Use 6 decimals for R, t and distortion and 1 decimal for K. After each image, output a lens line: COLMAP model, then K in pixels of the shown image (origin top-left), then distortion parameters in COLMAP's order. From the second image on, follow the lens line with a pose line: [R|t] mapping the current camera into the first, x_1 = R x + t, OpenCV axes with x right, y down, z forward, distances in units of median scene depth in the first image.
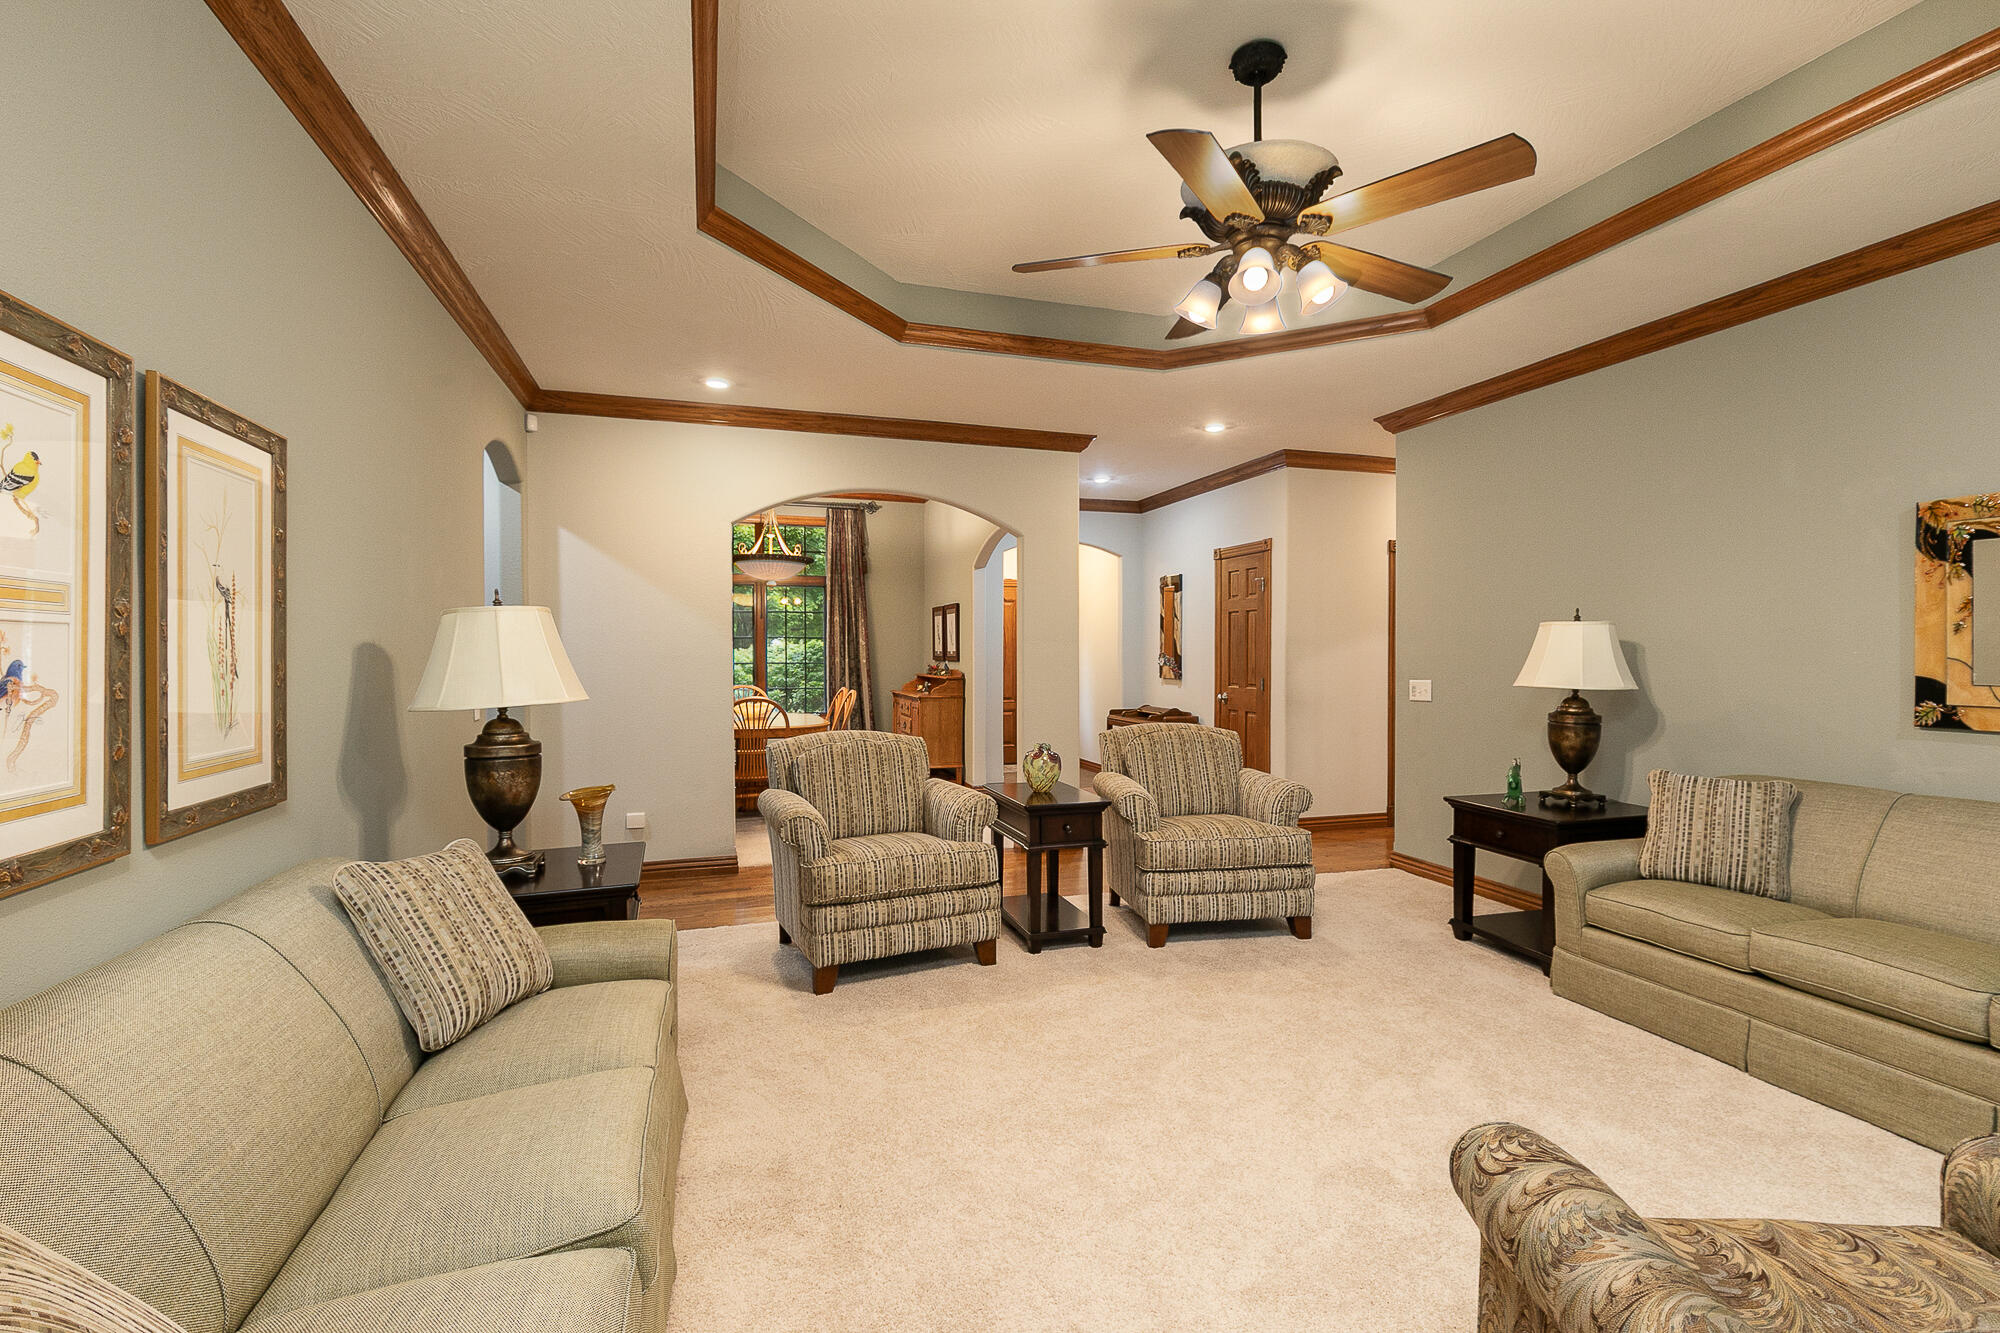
lens RADIAL K [[944.3, 0, 981.7], [0, 944.3, 692.9], [0, 0, 1]] dist [0.002035, 0.000409]
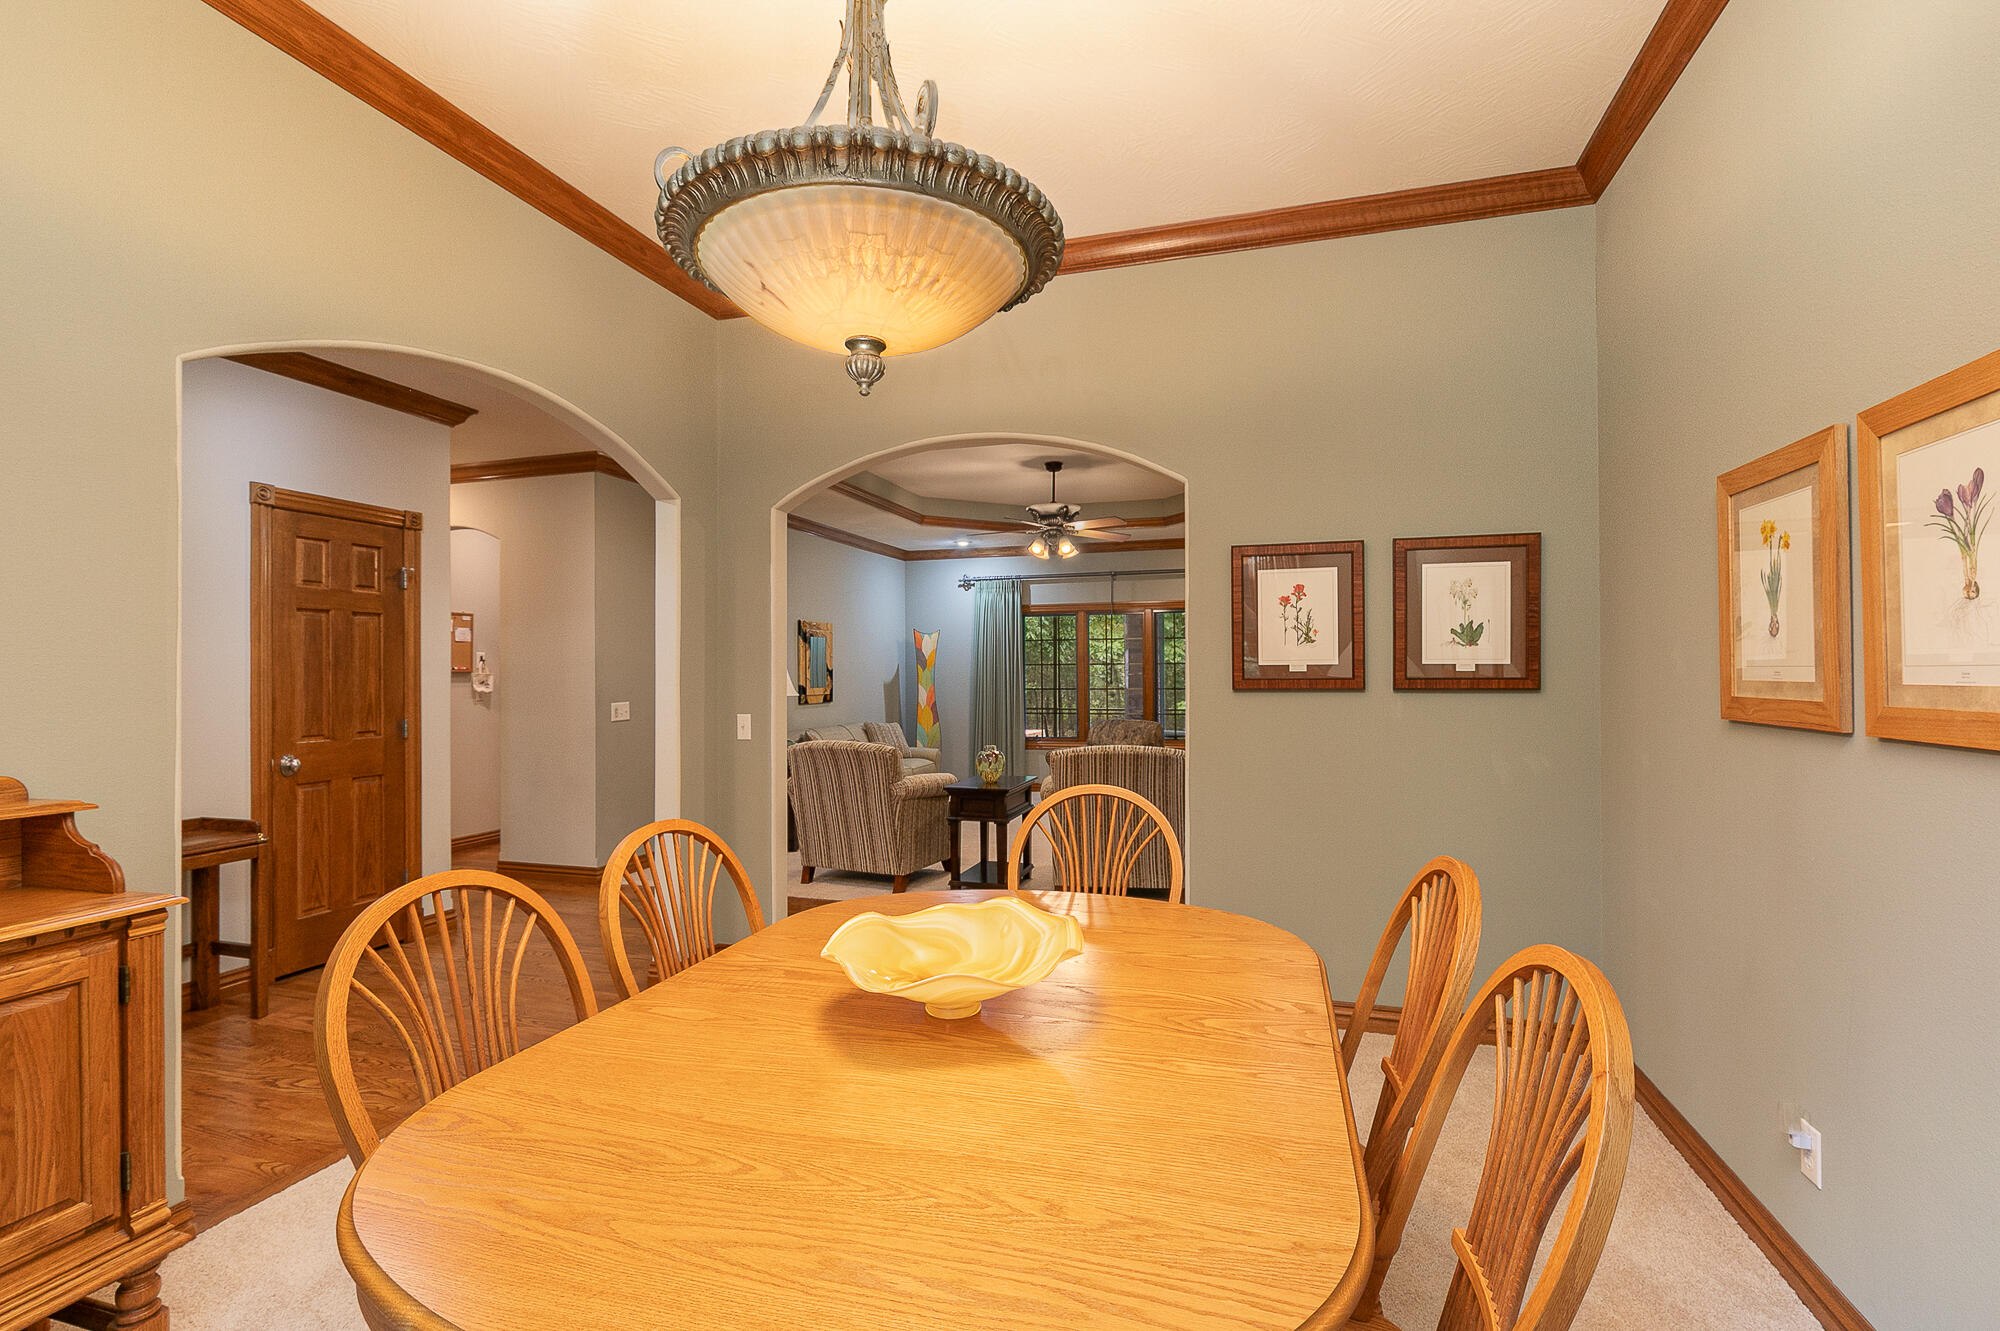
lens RADIAL K [[897.3, 0, 999.0], [0, 897.3, 671.0], [0, 0, 1]] dist [-0.000568, -0.000668]
pose [[-0.832153, 0.006679, 0.554506, -0.908567], [0.030253, 0.998985, 0.033368, -0.129817], [-0.553720, 0.044543, -0.831511, 2.891165]]
